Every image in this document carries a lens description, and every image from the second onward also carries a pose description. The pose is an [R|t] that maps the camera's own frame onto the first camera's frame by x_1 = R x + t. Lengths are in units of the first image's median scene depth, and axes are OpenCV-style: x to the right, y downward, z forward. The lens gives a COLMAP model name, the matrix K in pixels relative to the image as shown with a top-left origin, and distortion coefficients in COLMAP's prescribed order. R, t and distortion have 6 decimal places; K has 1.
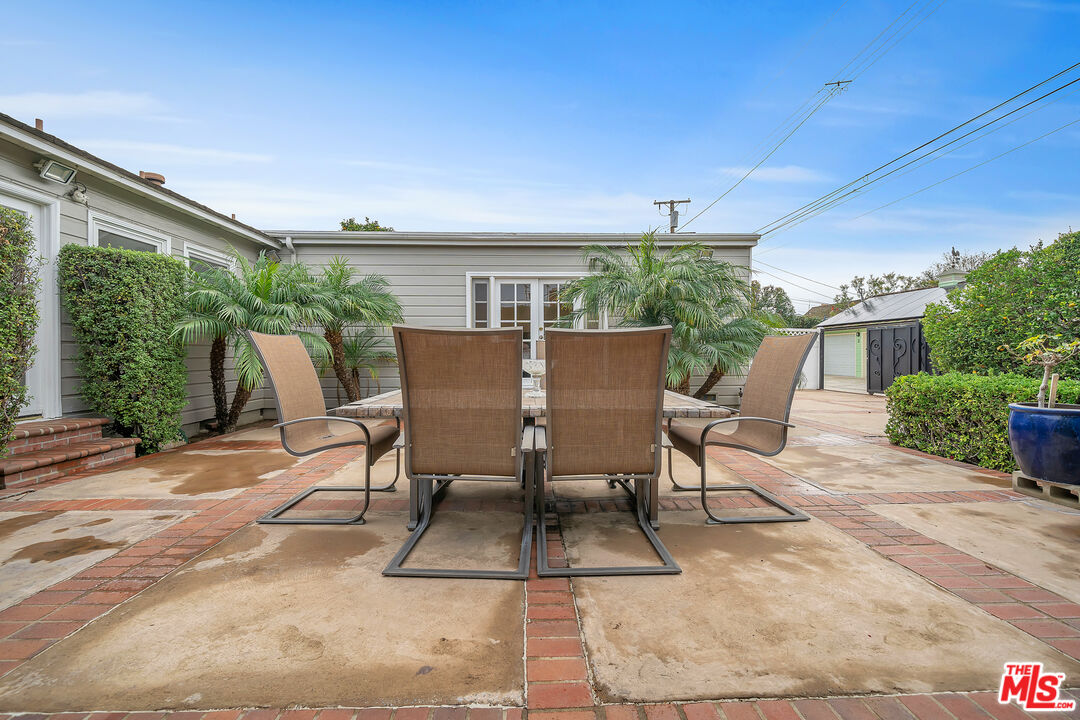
lens RADIAL K [[413.6, 0, 540.9], [0, 413.6, 337.7], [0, 0, 1]] dist [-0.002782, -0.000309]
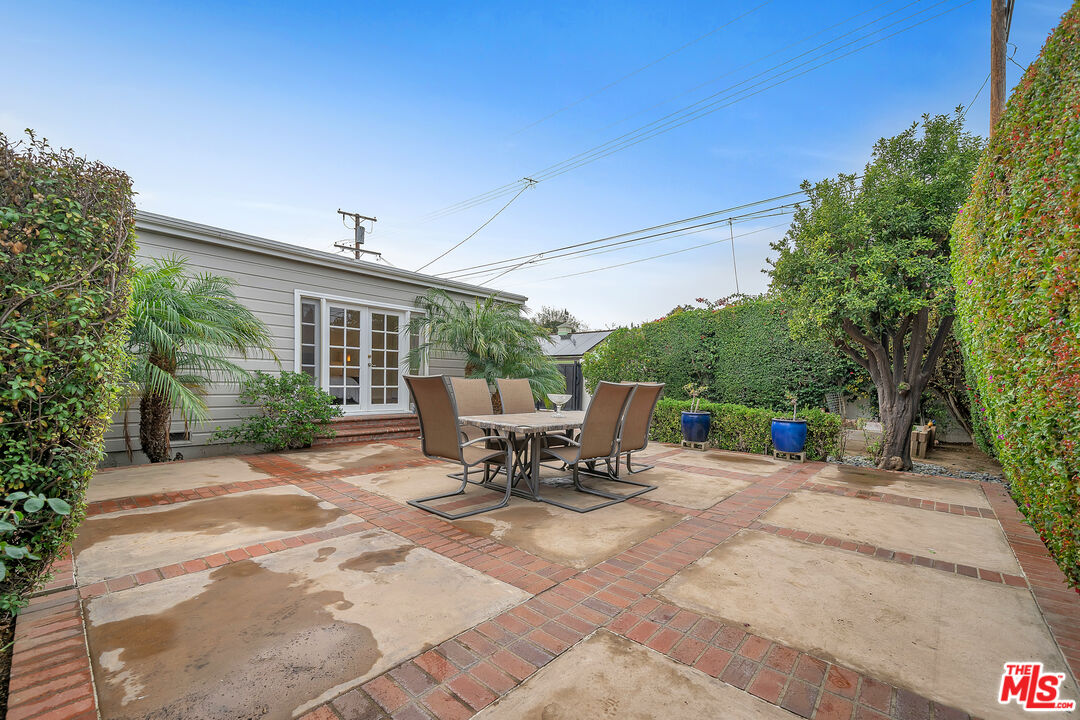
lens RADIAL K [[435.4, 0, 540.0], [0, 435.4, 360.0], [0, 0, 1]] dist [-0.000082, 0.000134]
pose [[0.692763, 0.050951, 0.719363, -1.521061], [-0.056822, 0.998256, -0.015984, -0.061327], [-0.718923, -0.029803, 0.694451, -0.172545]]
